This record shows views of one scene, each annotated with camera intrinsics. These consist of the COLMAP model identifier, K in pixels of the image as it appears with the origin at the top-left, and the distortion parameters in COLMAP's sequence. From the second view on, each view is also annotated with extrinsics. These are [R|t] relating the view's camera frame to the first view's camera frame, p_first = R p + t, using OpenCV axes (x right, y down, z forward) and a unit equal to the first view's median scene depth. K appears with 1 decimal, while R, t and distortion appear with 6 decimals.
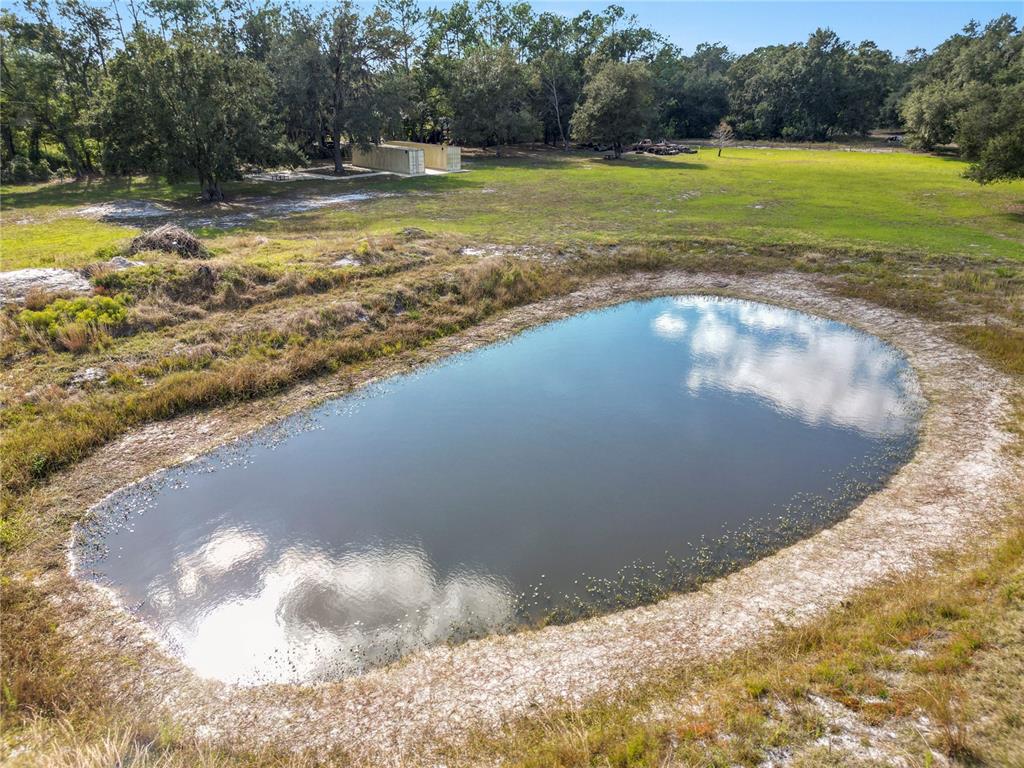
lens RADIAL K [[707.0, 0, 510.5], [0, 707.0, 400.3], [0, 0, 1]] dist [0.056352, -0.042820]
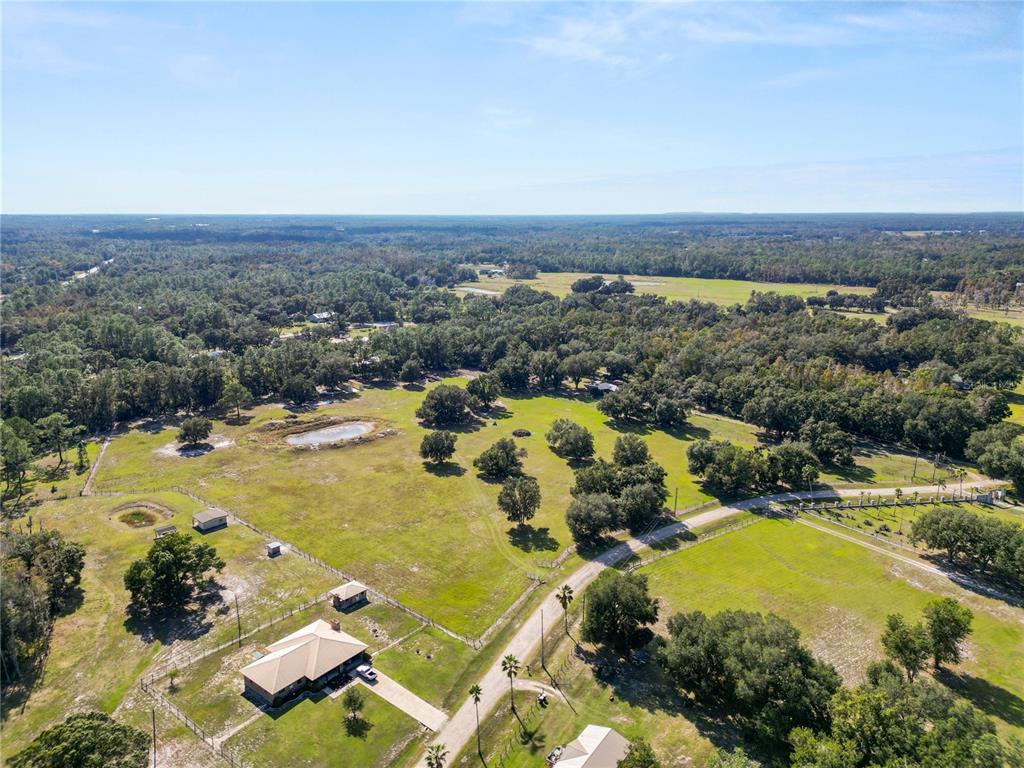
lens RADIAL K [[714.8, 0, 512.0], [0, 714.8, 384.0], [0, 0, 1]] dist [0.112453, -0.132297]
pose [[0.991931, 0.029249, -0.123362, 3.367578], [-0.049354, 0.985354, -0.163220, 0.718973], [0.116782, 0.167991, 0.978847, -7.655715]]
